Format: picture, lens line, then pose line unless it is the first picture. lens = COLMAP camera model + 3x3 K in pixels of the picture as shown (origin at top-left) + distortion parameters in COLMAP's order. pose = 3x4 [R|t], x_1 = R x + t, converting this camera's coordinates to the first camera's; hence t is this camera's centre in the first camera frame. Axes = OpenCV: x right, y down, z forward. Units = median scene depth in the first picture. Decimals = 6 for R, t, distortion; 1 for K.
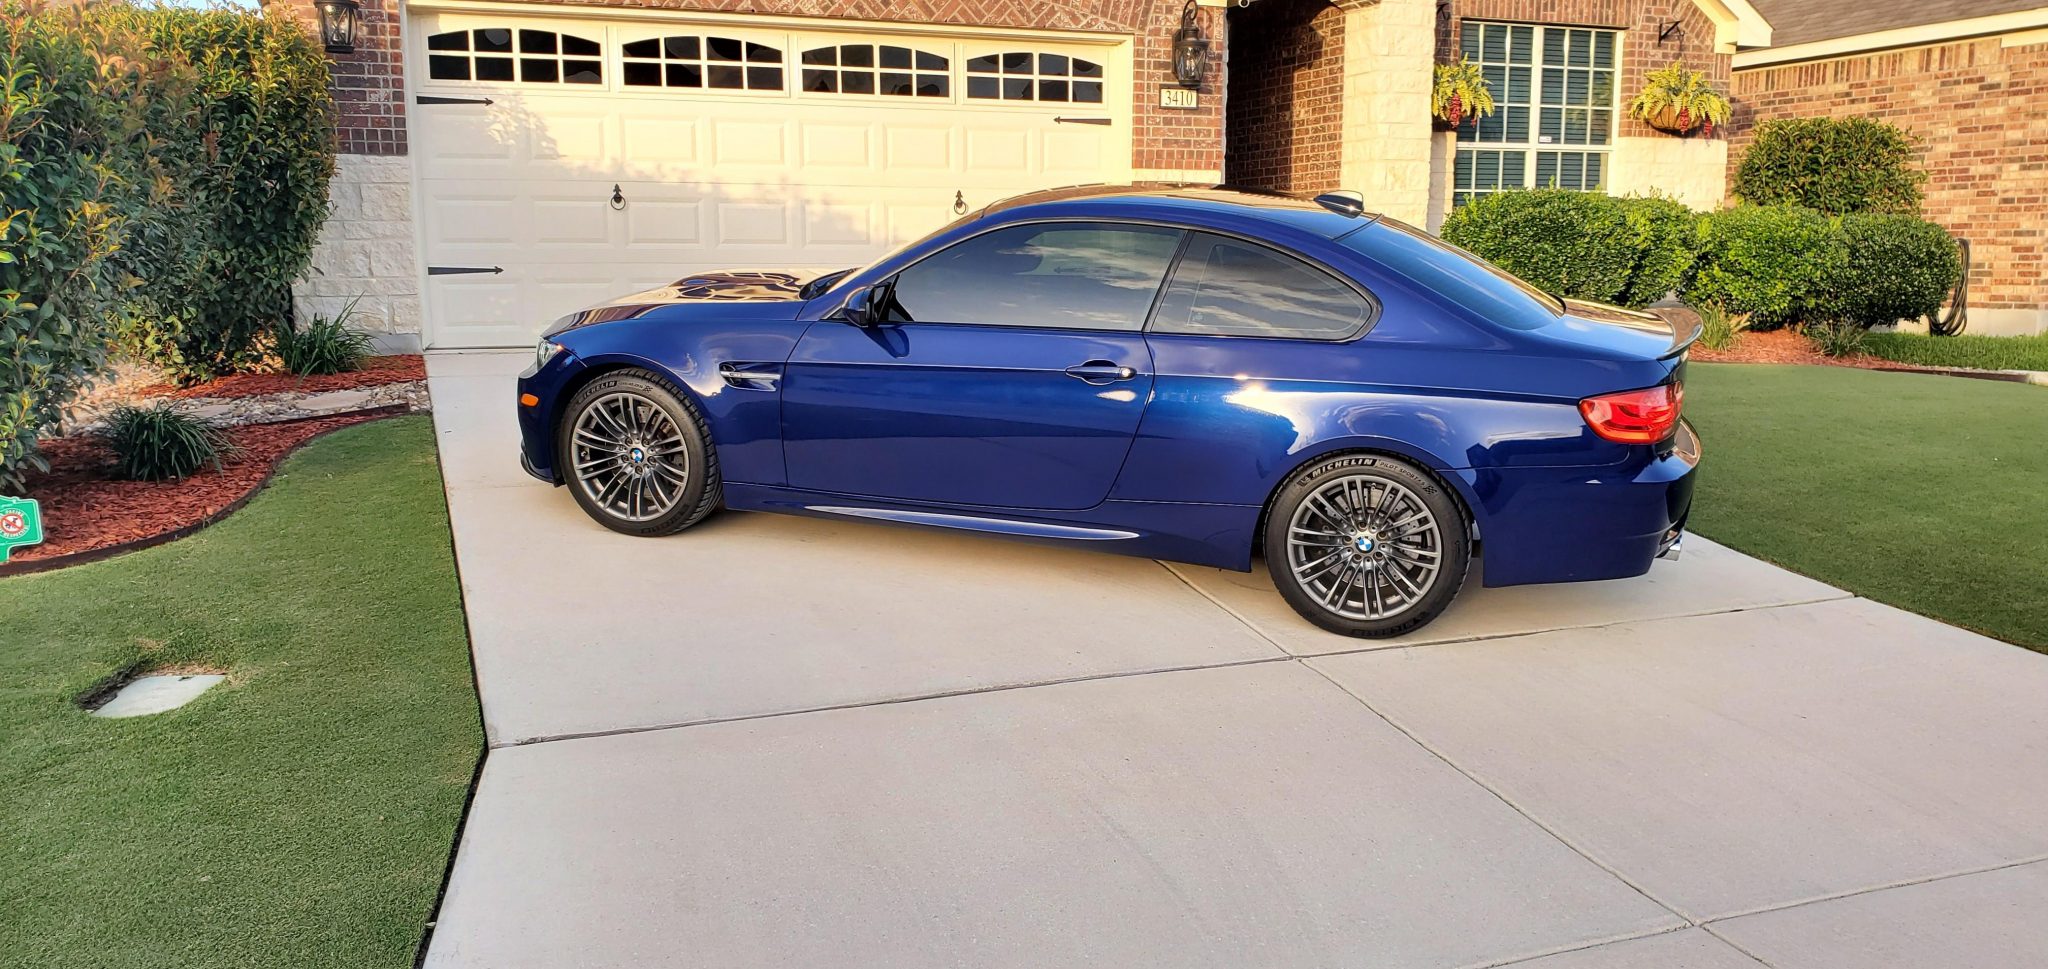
lens RADIAL K [[1618.7, 0, 1024.0], [0, 1618.7, 522.6], [0, 0, 1]] dist [0.023771, -0.032571]
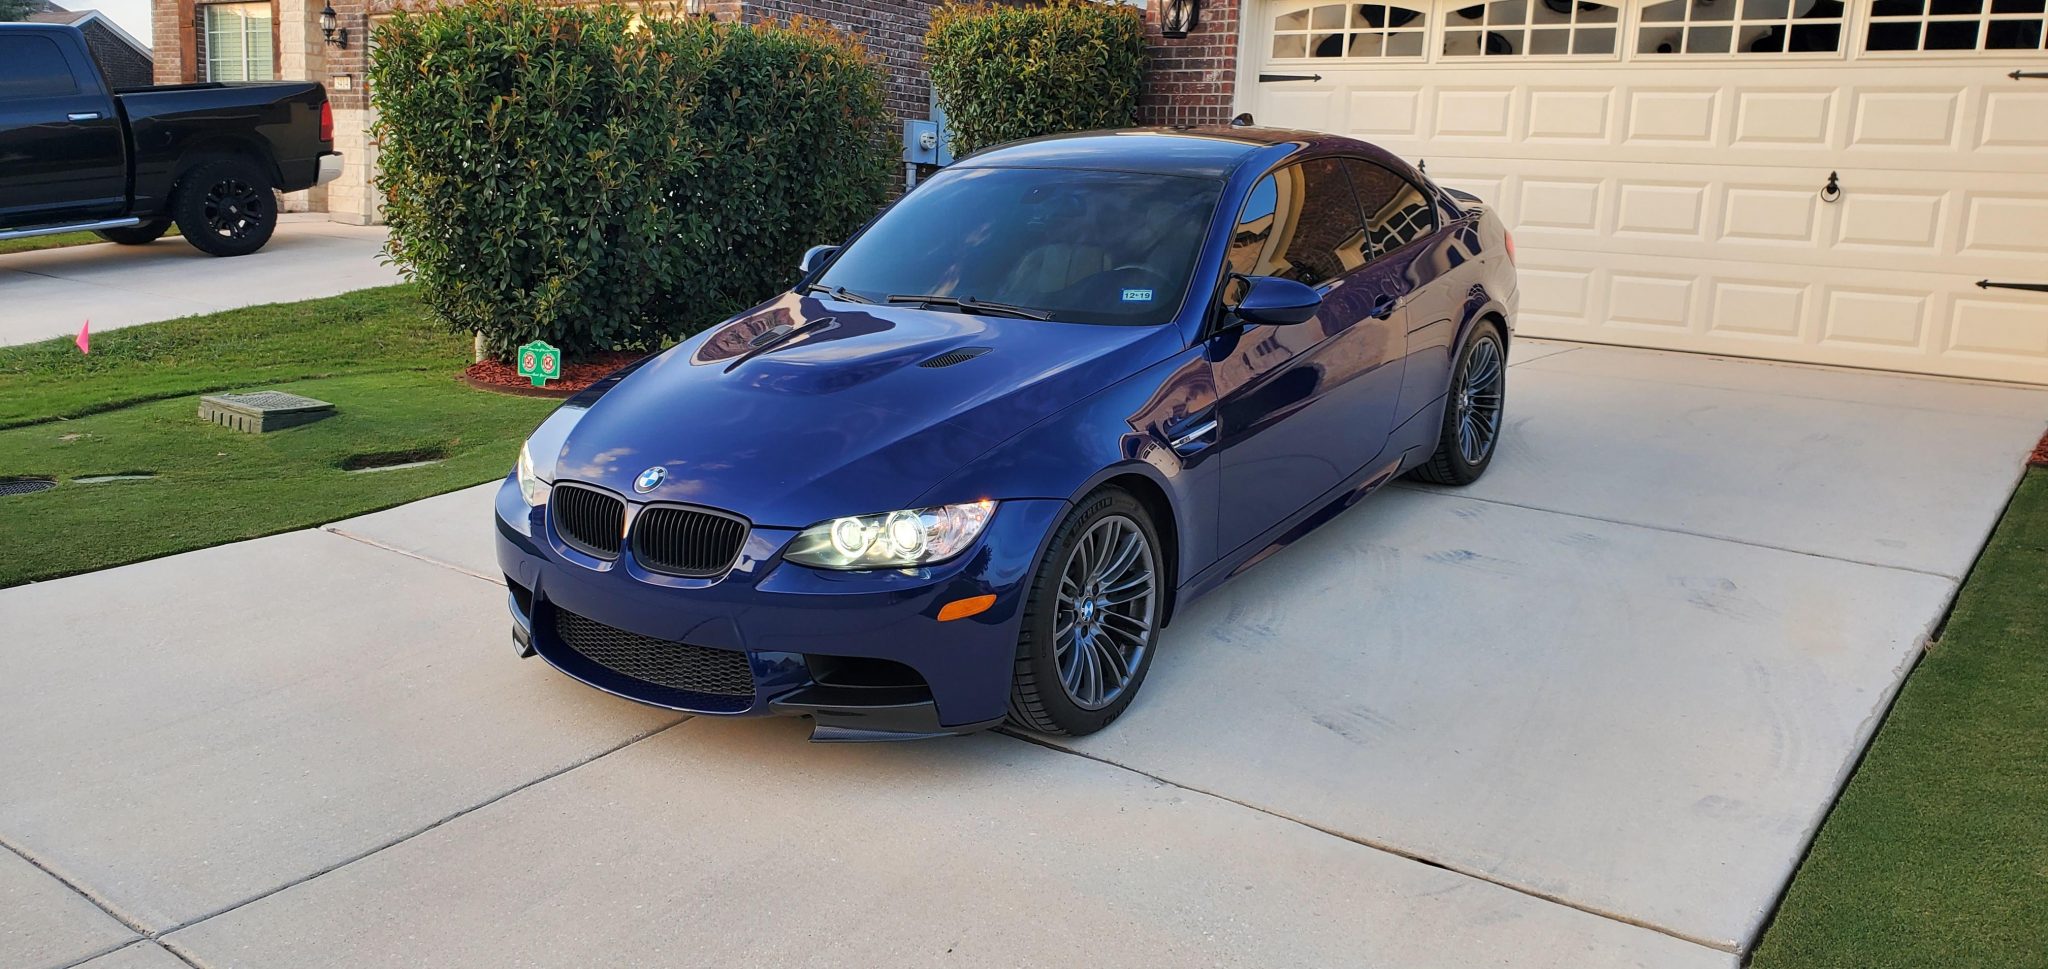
lens RADIAL K [[1618.7, 0, 1002.8], [0, 1618.7, 458.8], [0, 0, 1]] dist [0.023771, -0.032571]
pose [[0.509033, 0.163859, -0.845007, 0.427491], [-0.196087, 0.977975, 0.071520, -0.050335], [0.838114, 0.129289, 0.529952, 0.280647]]
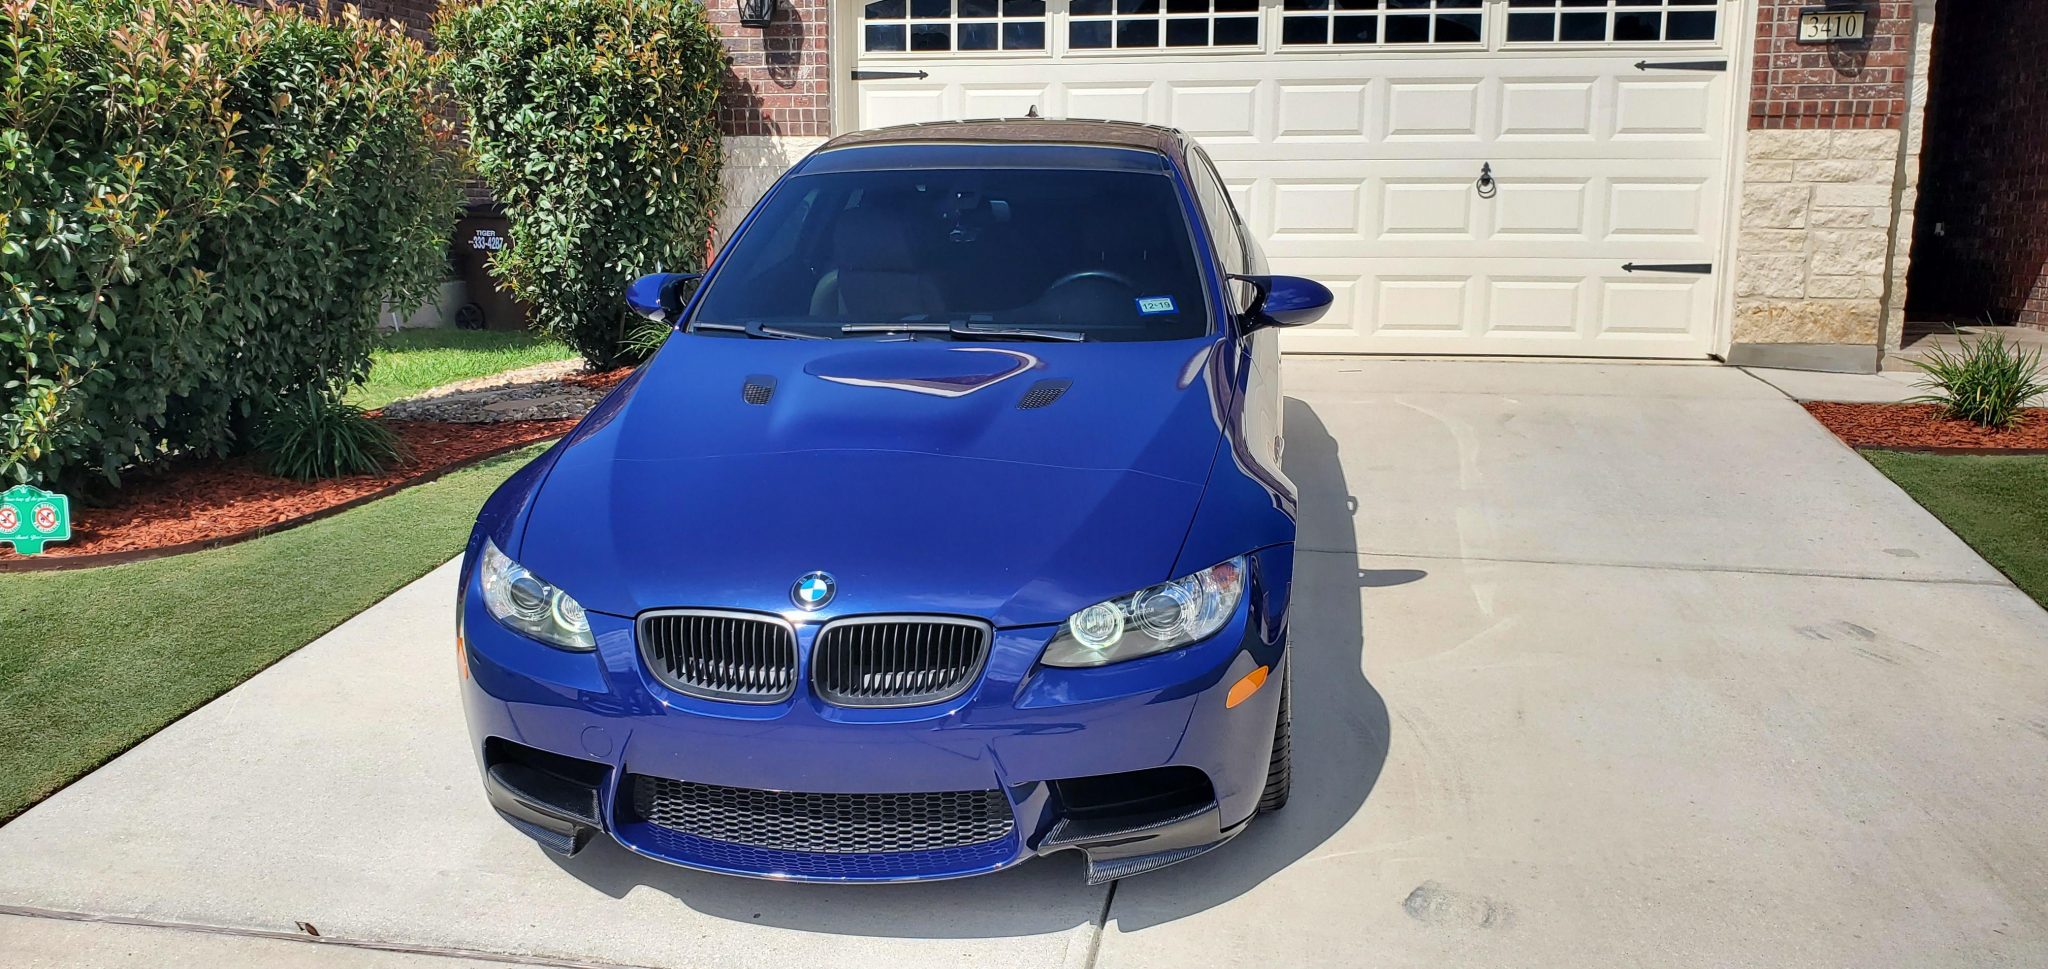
lens RADIAL K [[1618.7, 0, 1008.2], [0, 1618.7, 503.3], [0, 0, 1]] dist [0.023771, -0.032571]
pose [[0.841298, 0.099309, -0.531370, 0.191872], [-0.097863, 0.994718, 0.030963, -0.047252], [0.531639, 0.025952, 0.846574, 0.234321]]
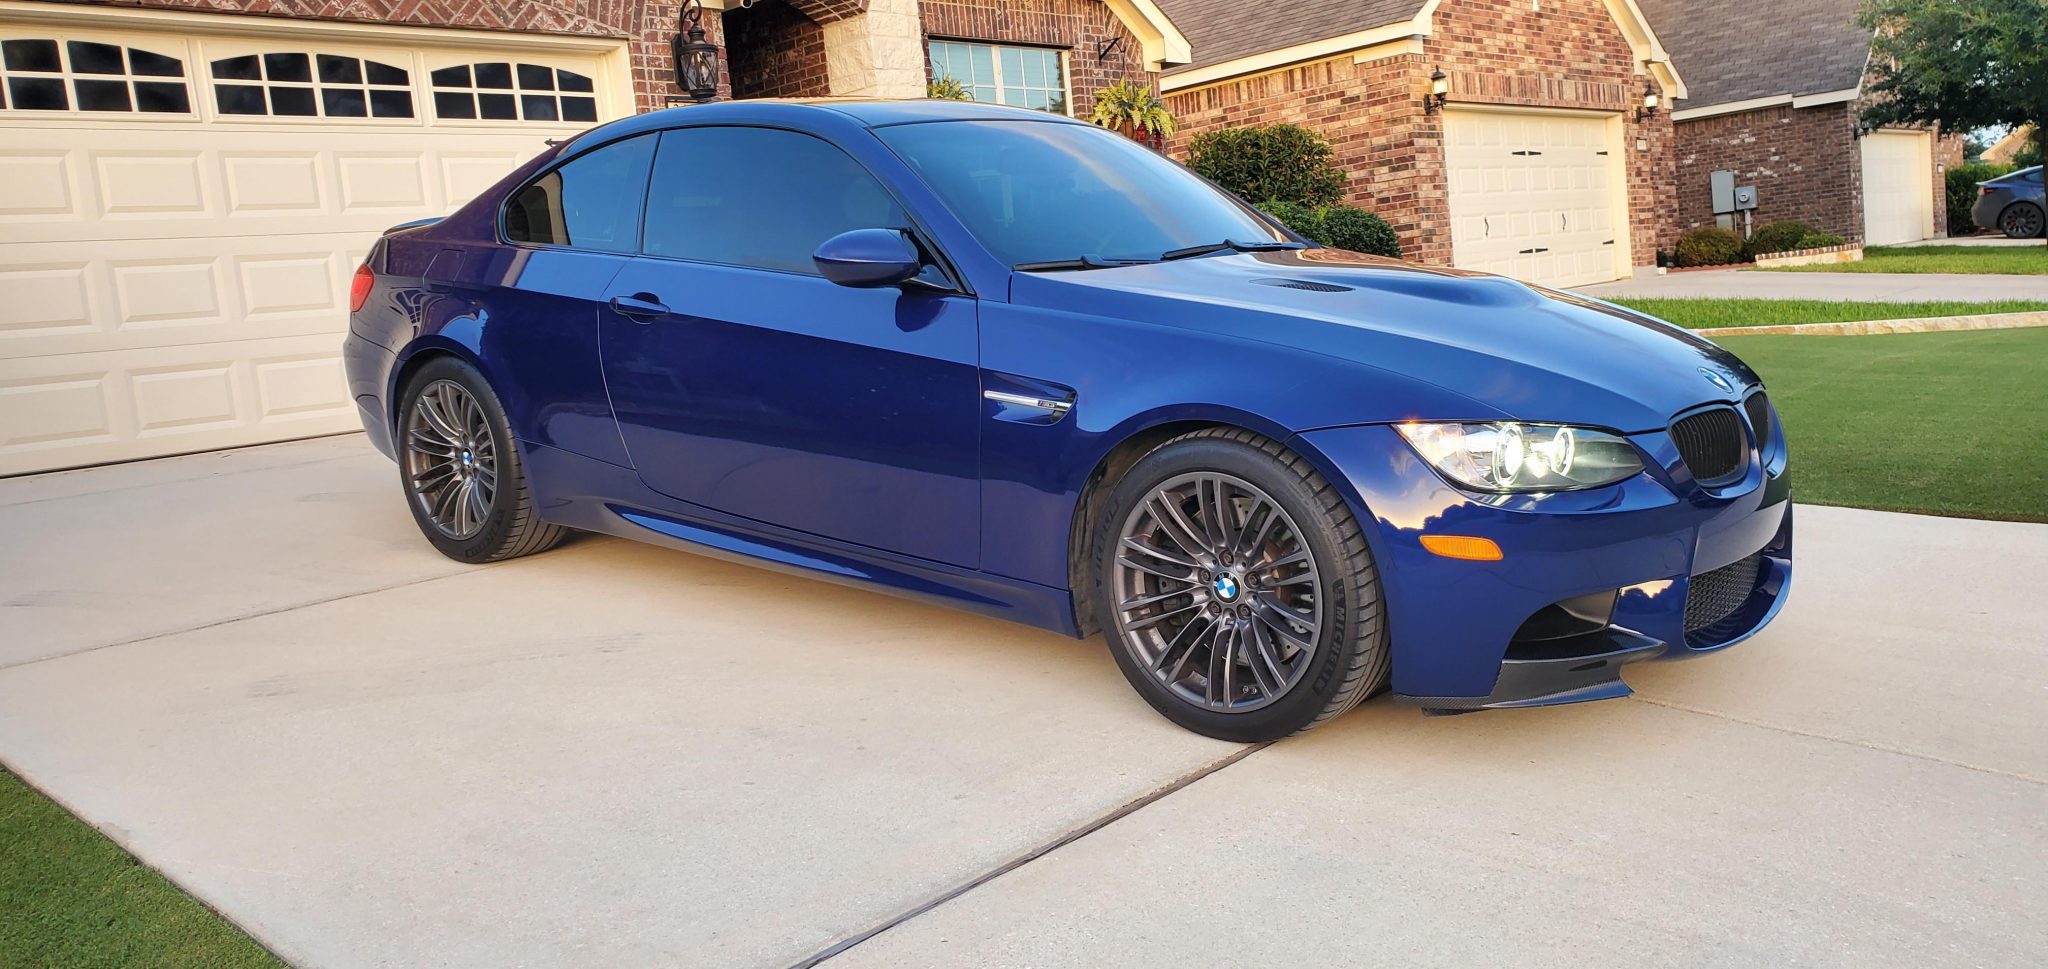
lens RADIAL K [[1618.7, 0, 1023.6], [0, 1618.7, 485.5], [0, 0, 1]] dist [0.023771, -0.032571]
pose [[0.895314, -0.137659, 0.423630, -0.137812], [0.175310, 0.983191, -0.051016, 0.005938], [-0.409486, 0.119942, 0.904398, 0.180971]]
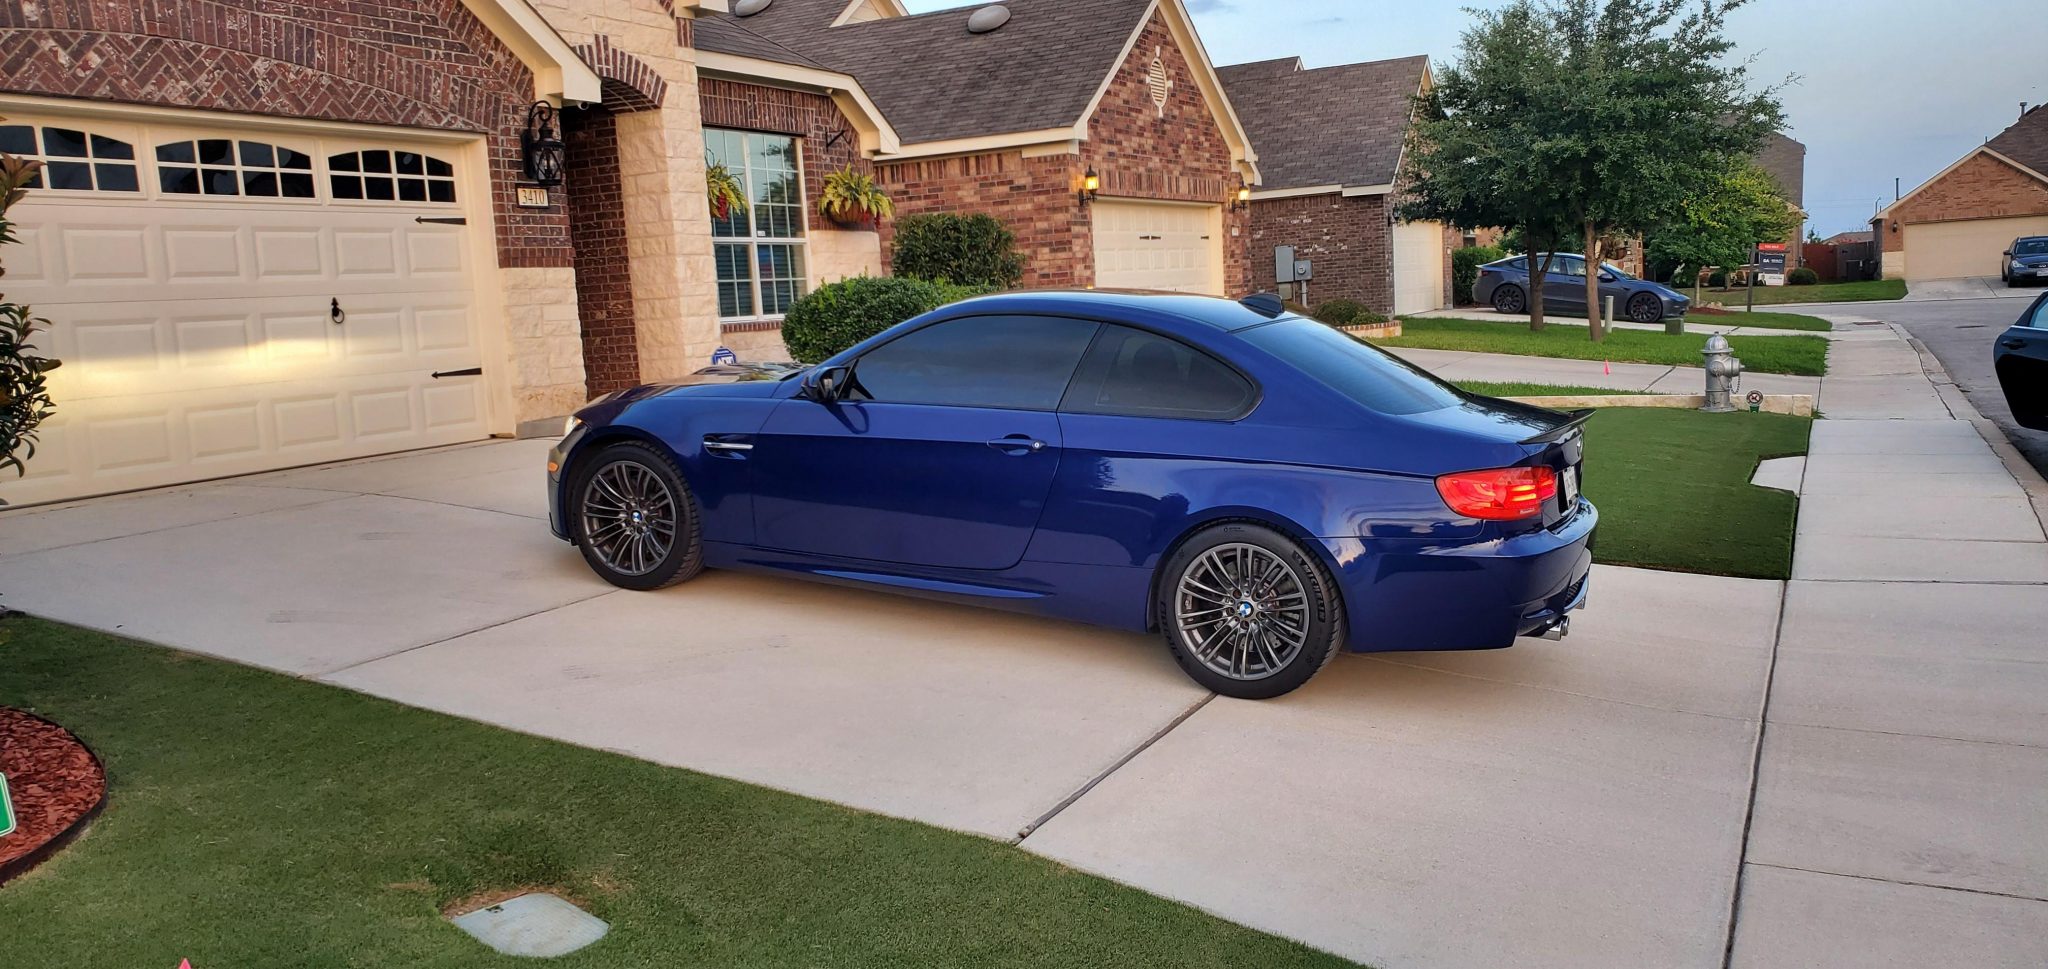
lens RADIAL K [[1618.7, 0, 1037.3], [0, 1618.7, 489.8], [0, 0, 1]] dist [0.023771, -0.032571]
pose [[0.745351, -0.121477, 0.655512, -0.353256], [0.168487, 0.985663, -0.008920, -0.025200], [-0.645030, 0.117094, 0.755132, 0.073070]]
